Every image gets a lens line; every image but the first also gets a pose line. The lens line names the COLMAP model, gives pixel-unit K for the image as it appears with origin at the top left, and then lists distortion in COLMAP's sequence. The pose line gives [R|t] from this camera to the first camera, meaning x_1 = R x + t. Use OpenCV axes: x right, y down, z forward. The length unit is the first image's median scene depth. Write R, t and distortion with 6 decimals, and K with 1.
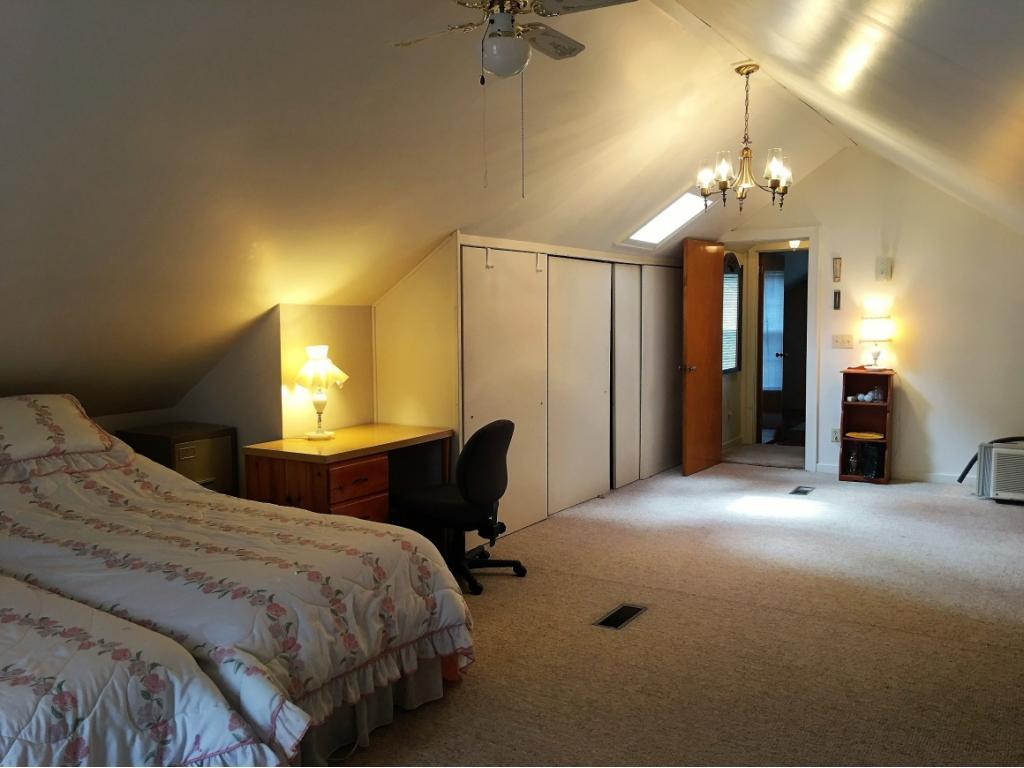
lens RADIAL K [[856.7, 0, 506.3], [0, 856.7, 379.5], [0, 0, 1]] dist [0.046042, -0.076771]
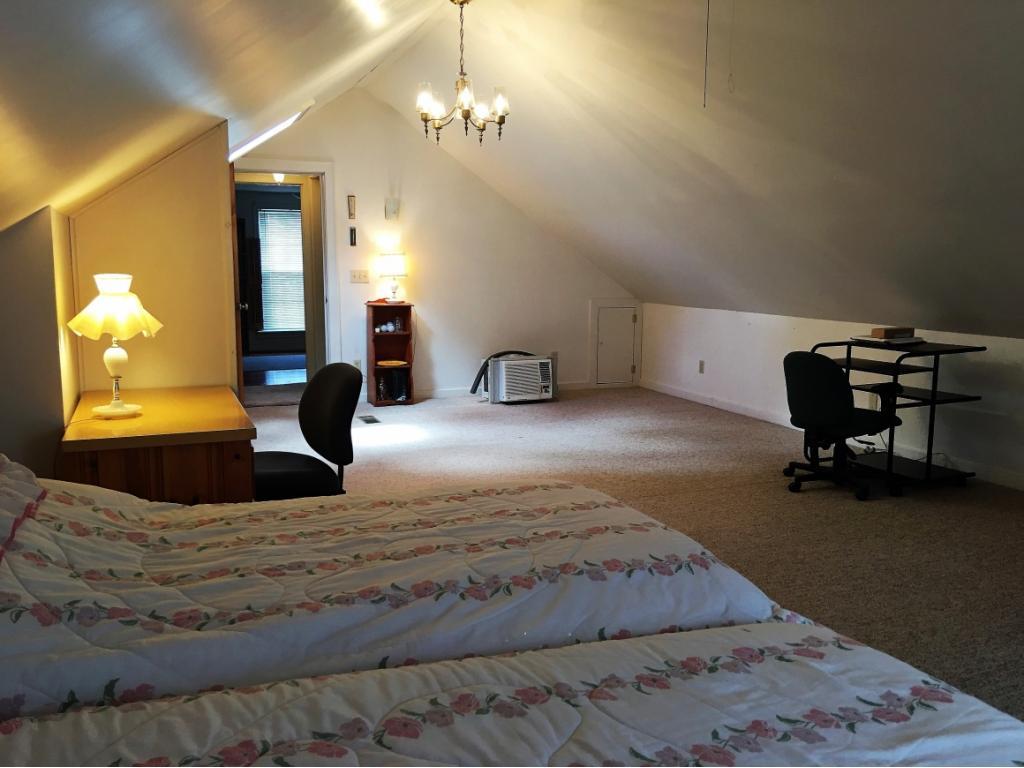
lens RADIAL K [[856.7, 0, 505.4], [0, 856.7, 384.6], [0, 0, 1]] dist [0.046042, -0.076771]
pose [[0.595981, -0.106470, 0.795909, -0.368537], [0.053863, 0.994239, 0.092669, -0.000568], [-0.801190, -0.012359, 0.598283, 0.235854]]
